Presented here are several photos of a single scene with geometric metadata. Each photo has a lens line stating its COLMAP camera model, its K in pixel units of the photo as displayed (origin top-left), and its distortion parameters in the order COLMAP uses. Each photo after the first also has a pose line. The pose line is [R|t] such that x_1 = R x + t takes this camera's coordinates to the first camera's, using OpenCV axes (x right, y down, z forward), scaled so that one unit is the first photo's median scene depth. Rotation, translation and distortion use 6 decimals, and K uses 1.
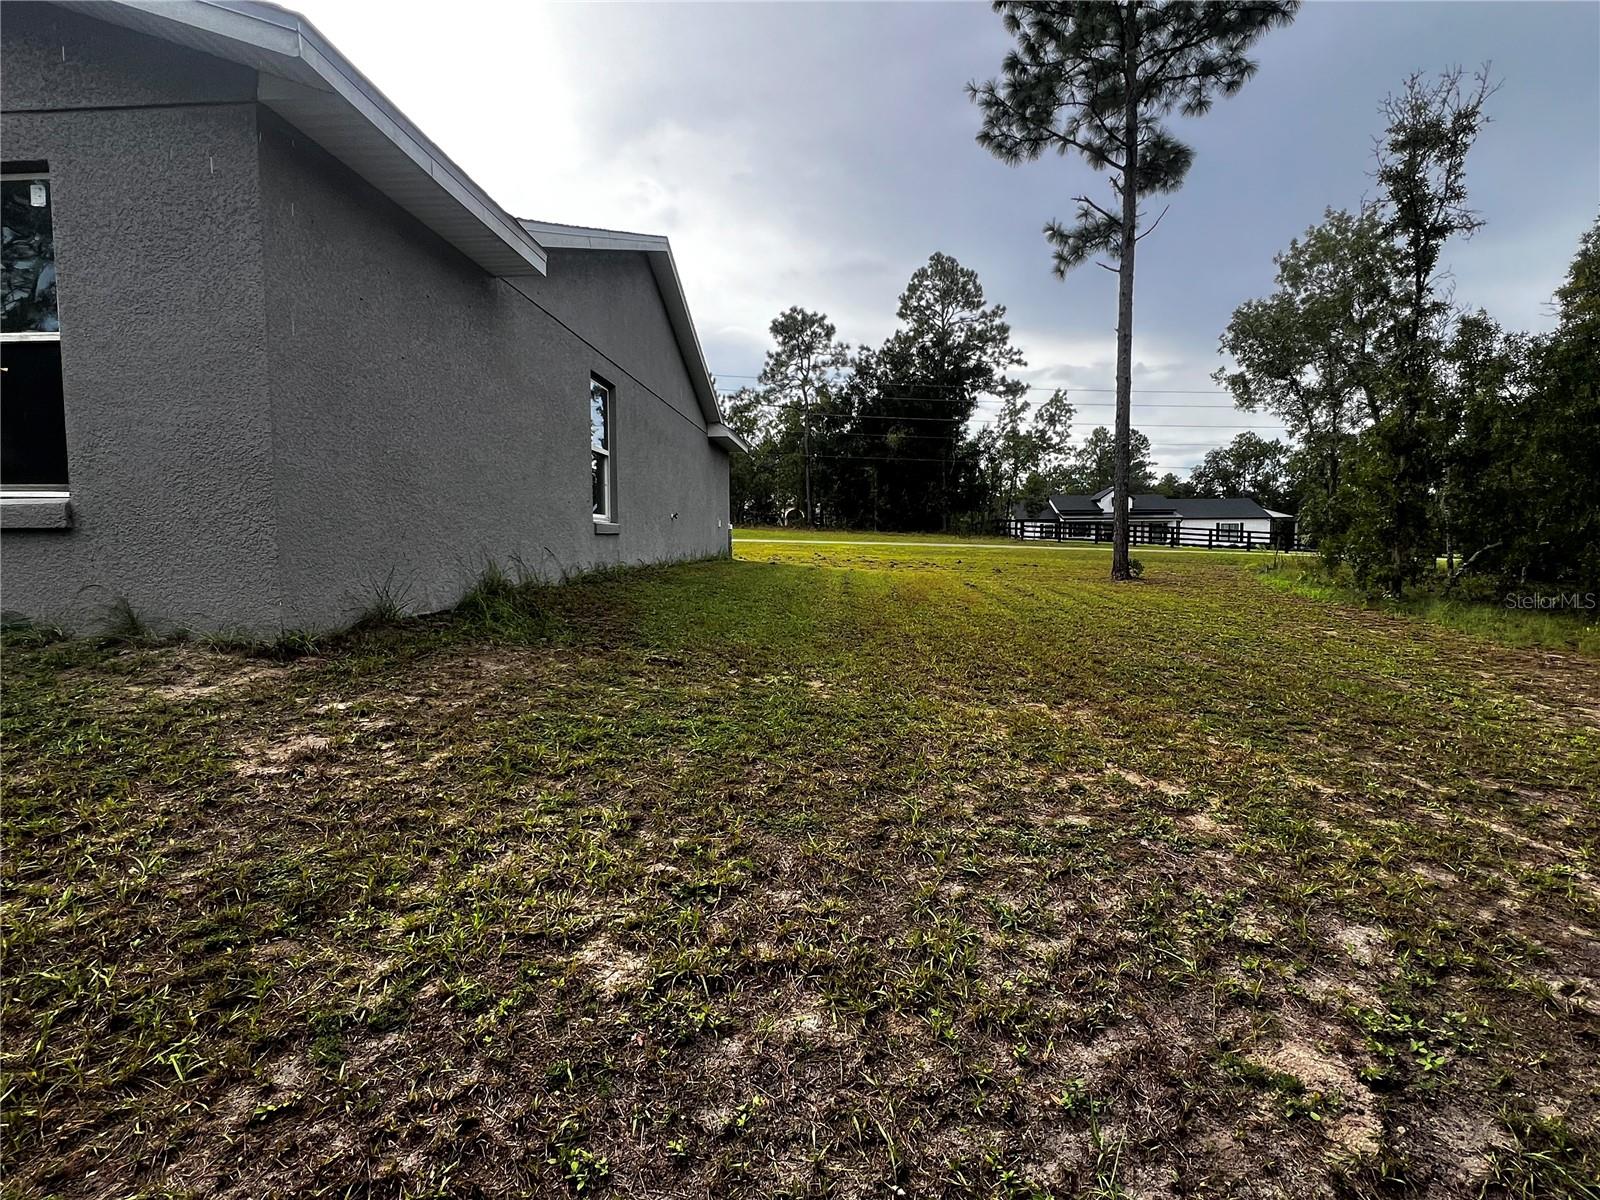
lens RADIAL K [[811.2, 0, 793.4], [0, 811.2, 598.1], [0, 0, 1]] dist [-0.005905, 0.001099]
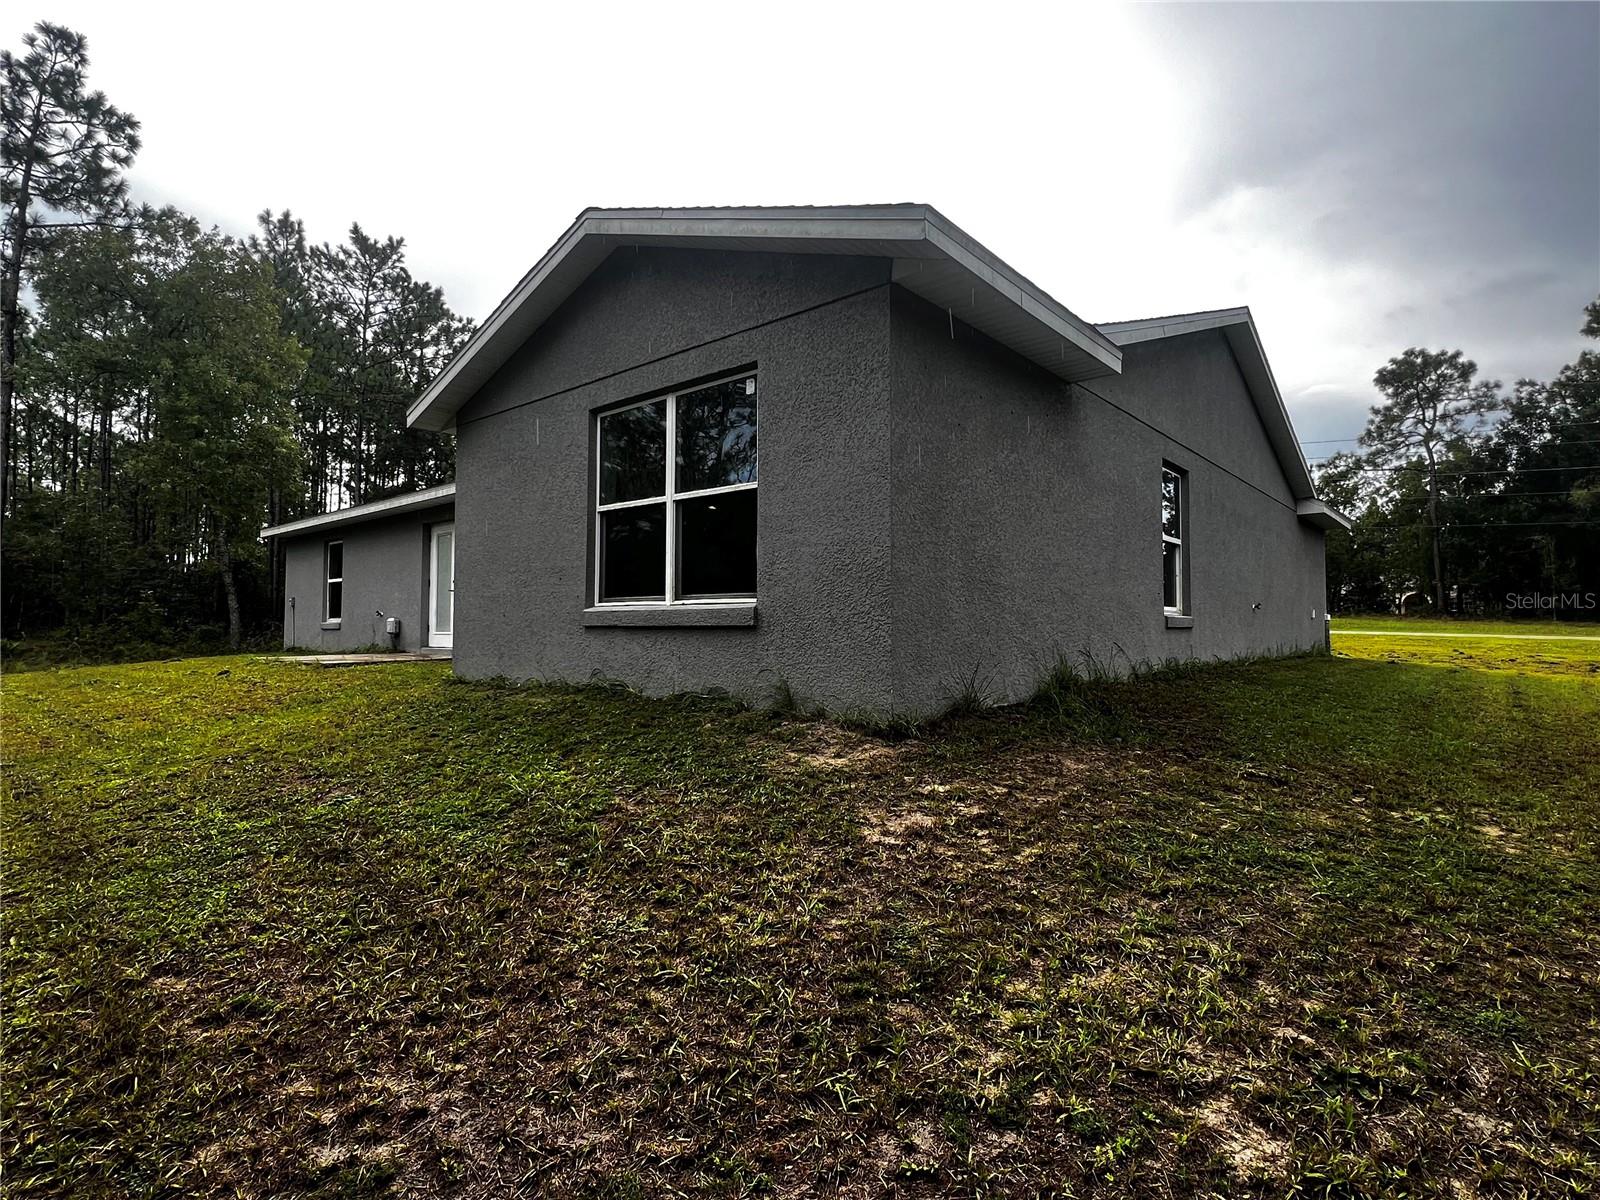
lens RADIAL K [[811.2, 0, 801.0], [0, 811.2, 603.4], [0, 0, 1]] dist [-0.005905, 0.001099]
pose [[0.798103, -0.014483, -0.602347, -0.034453], [-0.047667, 0.995060, -0.087084, -0.011366], [0.600632, 0.098214, 0.793470, -0.016592]]
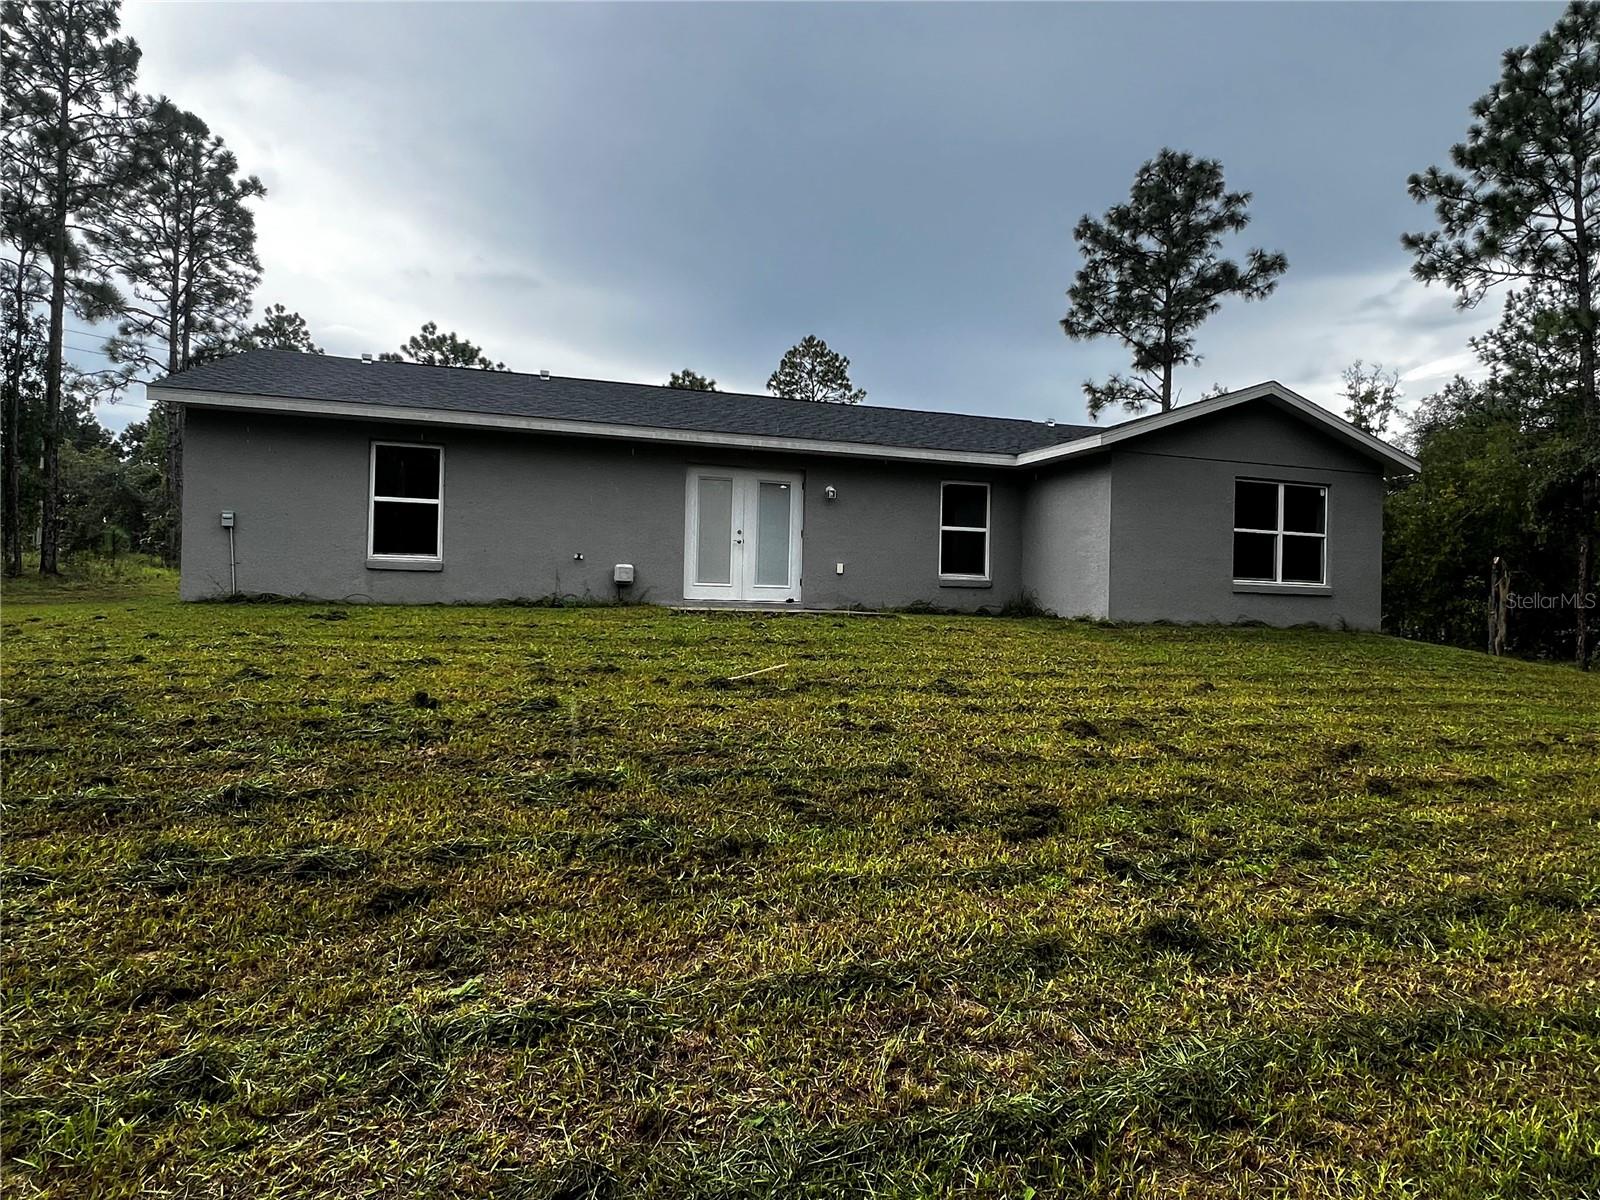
lens RADIAL K [[941.3, 0, 799.1], [0, 941.3, 599.1], [0, 0, 1]] dist [-0.001047, 0.000868]
pose [[0.927461, 0.029560, 0.372750, -4.410353], [-0.000771, 0.997019, -0.077148, 0.226732], [-0.373920, 0.071264, 0.924719, -1.733879]]
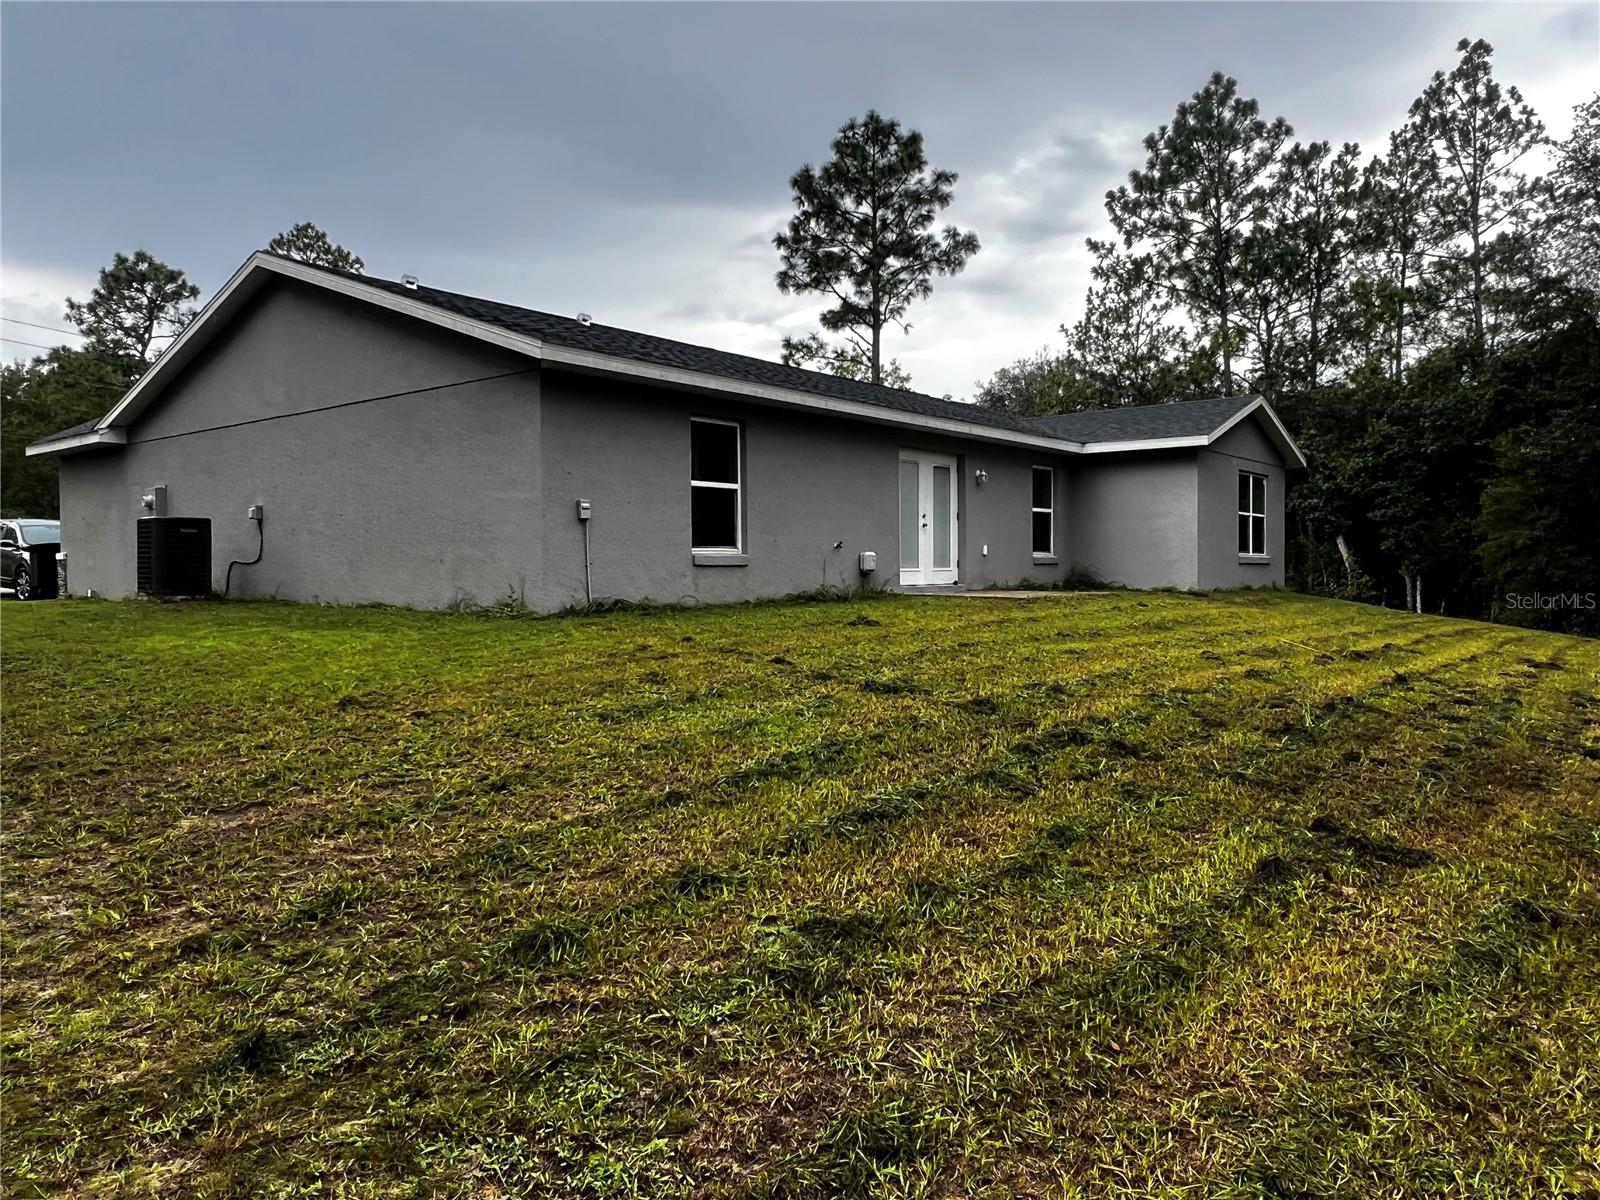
lens RADIAL K [[1125.4, 0, 797.5], [0, 1125.4, 599.9], [0, 0, 1]] dist [0.004156, -0.001771]
pose [[0.573901, -0.021363, 0.818646, -7.197268], [0.065499, 0.997655, -0.019883, 0.059048], [-0.816301, 0.065031, 0.573954, -0.326673]]
